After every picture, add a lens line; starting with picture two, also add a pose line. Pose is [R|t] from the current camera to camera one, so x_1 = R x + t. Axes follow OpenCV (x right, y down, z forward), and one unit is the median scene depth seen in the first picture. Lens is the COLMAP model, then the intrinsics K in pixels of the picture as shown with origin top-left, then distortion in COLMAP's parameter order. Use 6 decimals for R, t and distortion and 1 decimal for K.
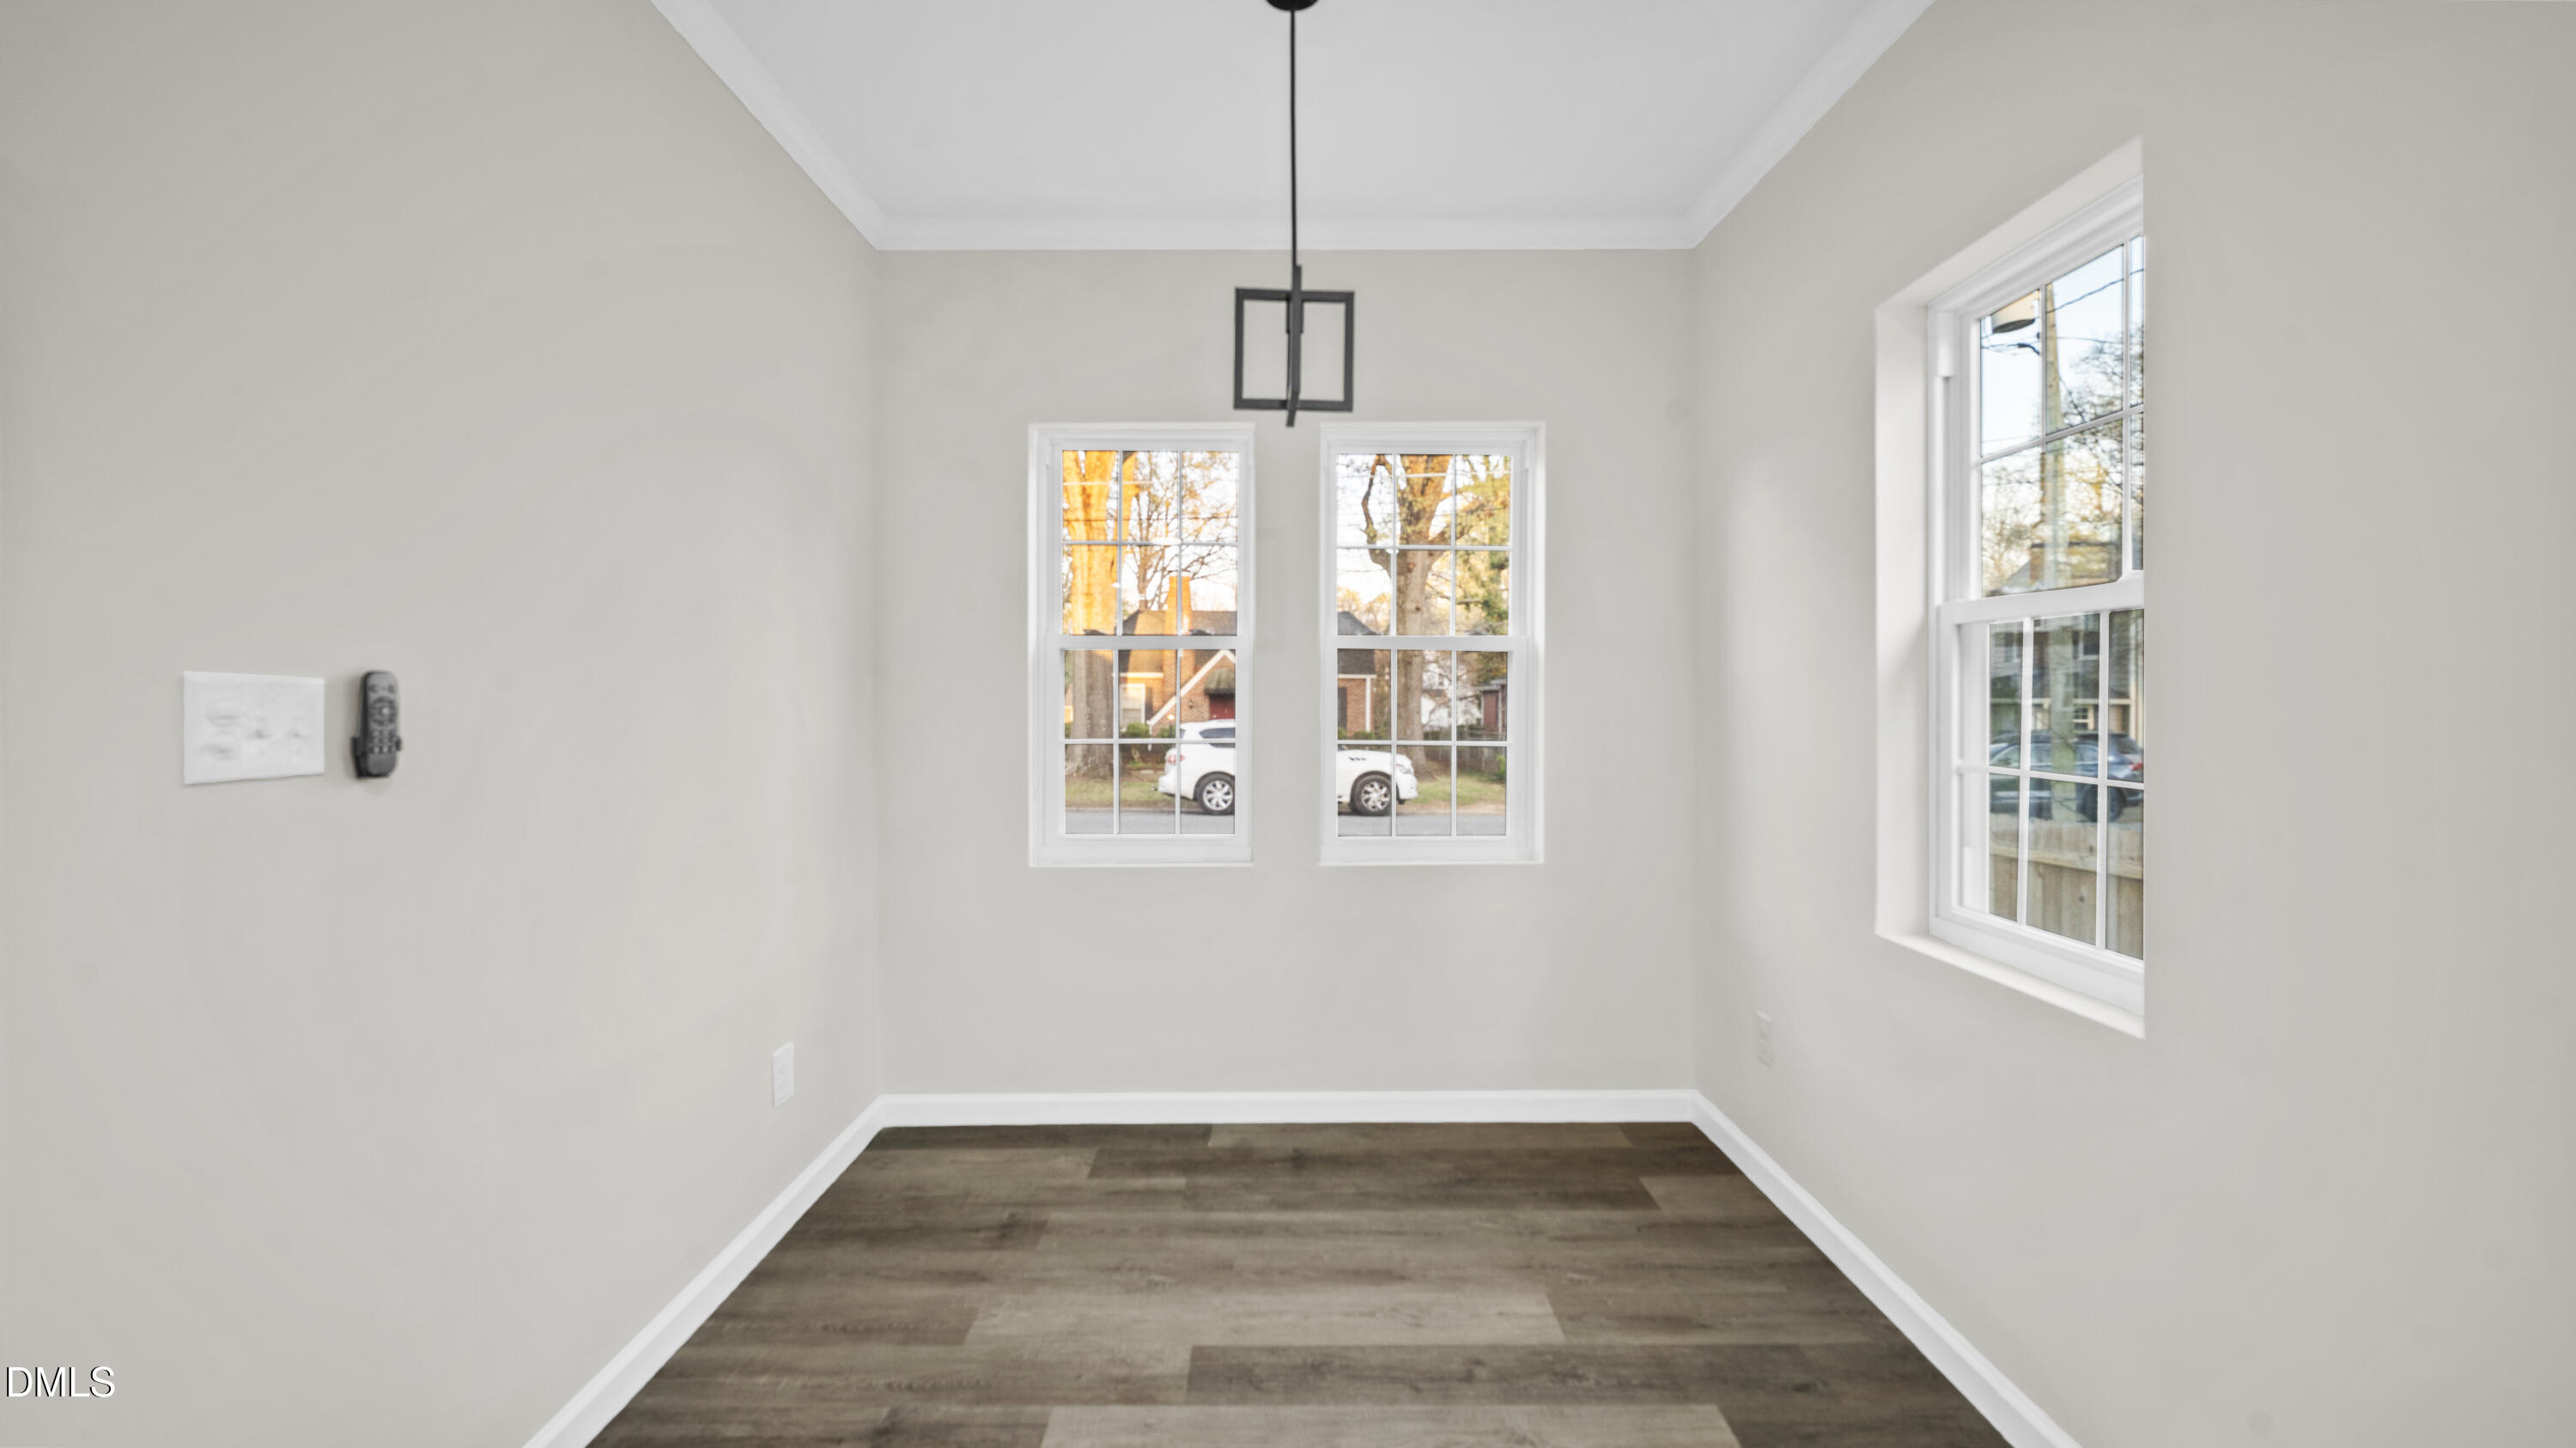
lens RADIAL K [[1053.5, 0, 1302.6], [0, 1053.5, 716.1], [0, 0, 1]] dist [0.000107, -0.000149]
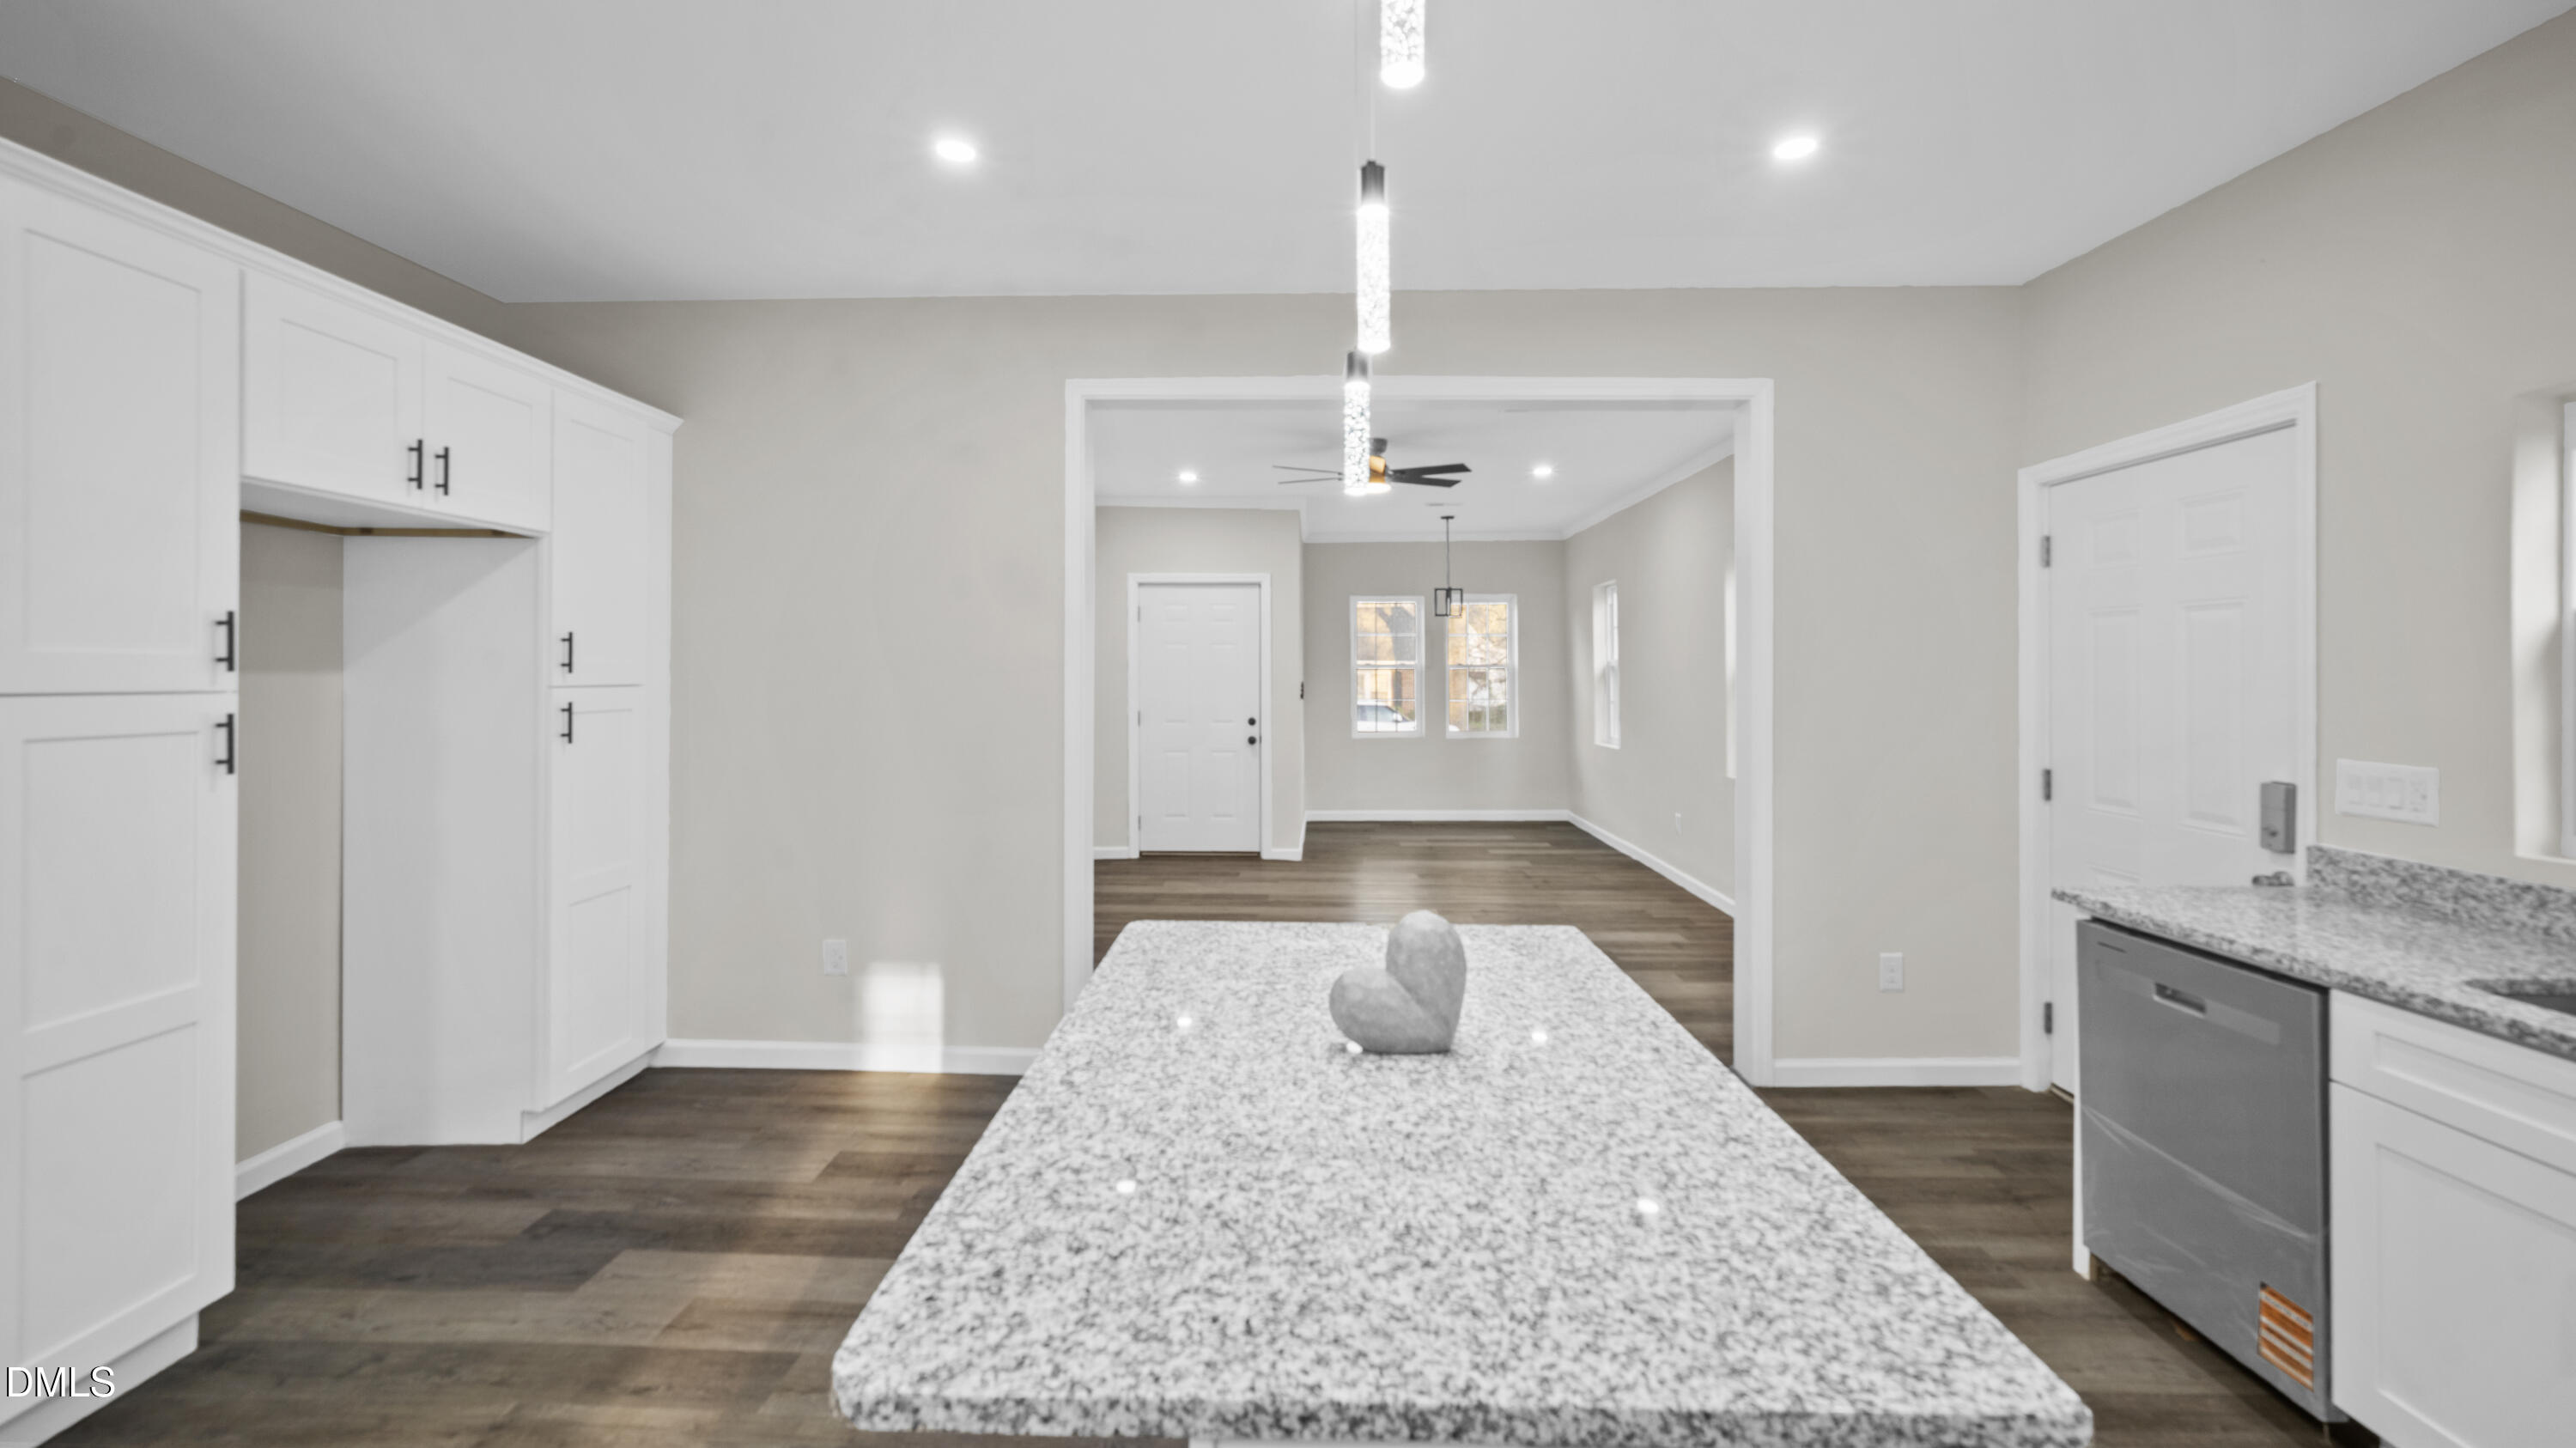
lens RADIAL K [[1053.5, 0, 1278.9], [0, 1053.5, 673.8], [0, 0, 1]] dist [0.000107, -0.000149]
pose [[0.999037, -0.000103, -0.043881, -0.498412], [-0.000388, 0.999937, -0.011174, -0.013548], [0.043879, 0.011180, 0.998974, -3.222568]]
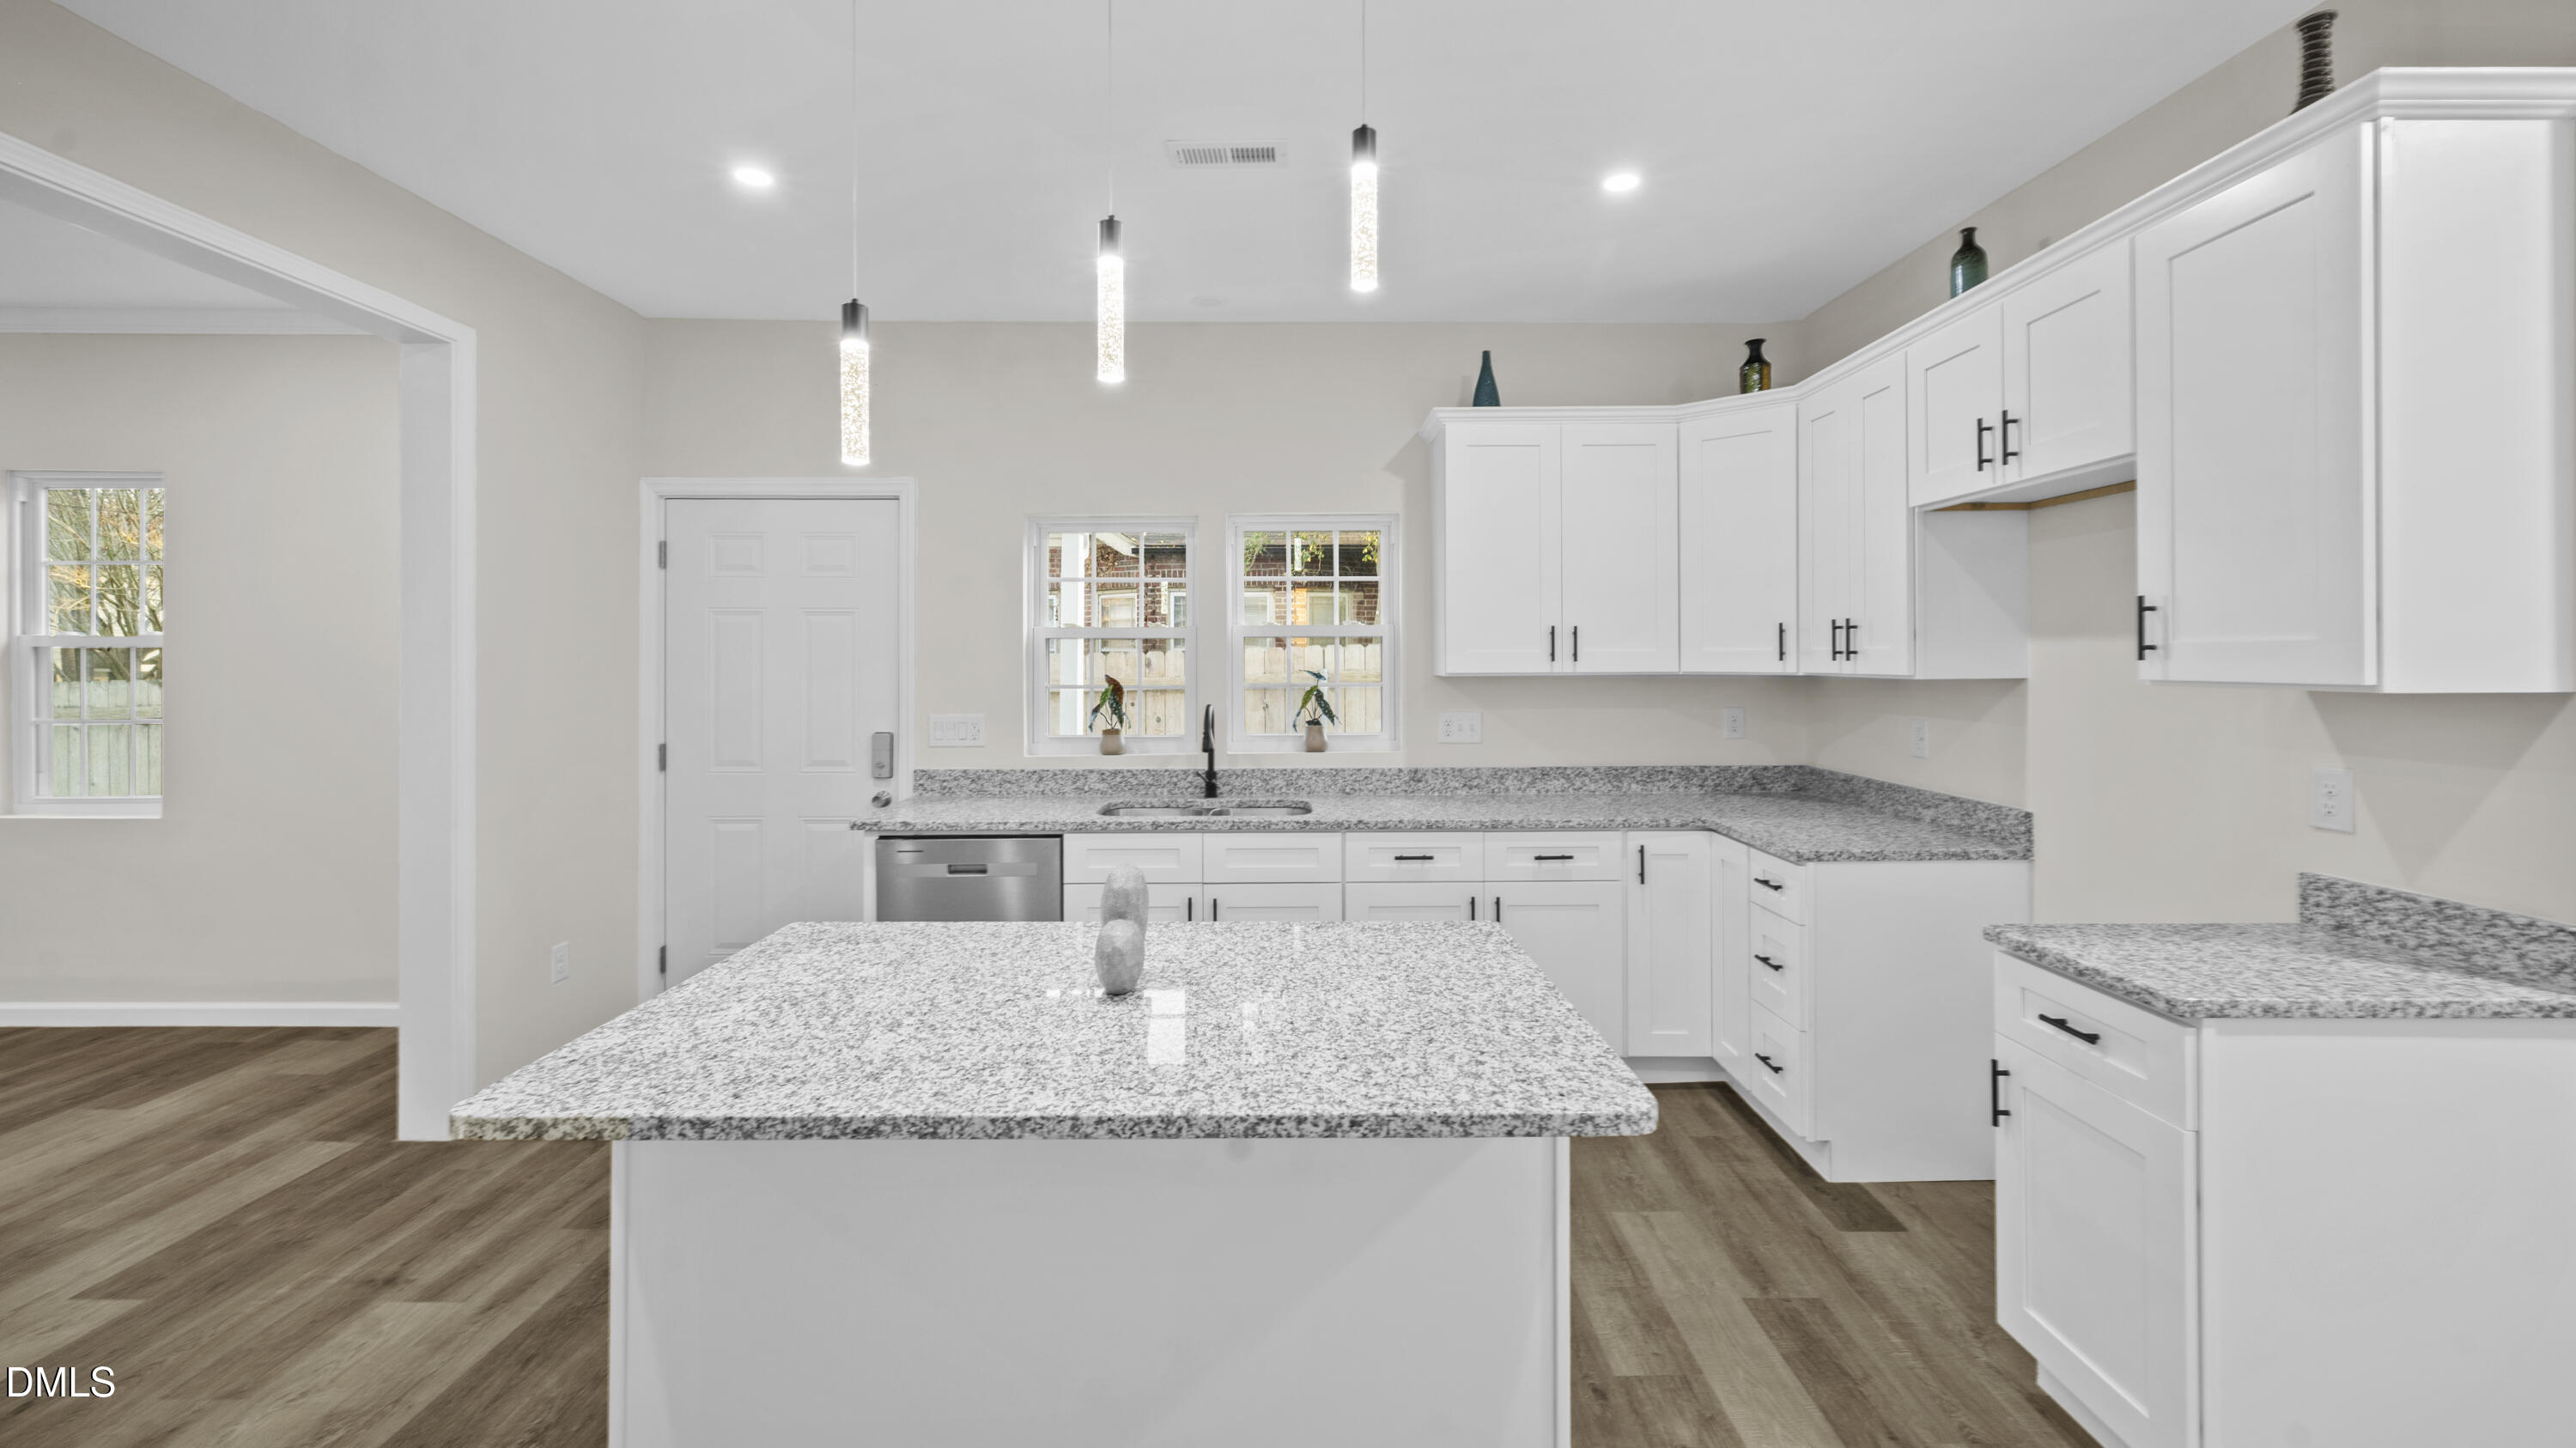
lens RADIAL K [[1053.5, 0, 1285.3], [0, 1053.5, 652.6], [0, 0, 1]] dist [0.000107, -0.000149]
pose [[0.011300, 0.004258, 0.999927, -1.267362], [0.012273, 0.999915, -0.004396, -0.025730], [-0.999861, 0.012322, 0.011247, -2.658715]]
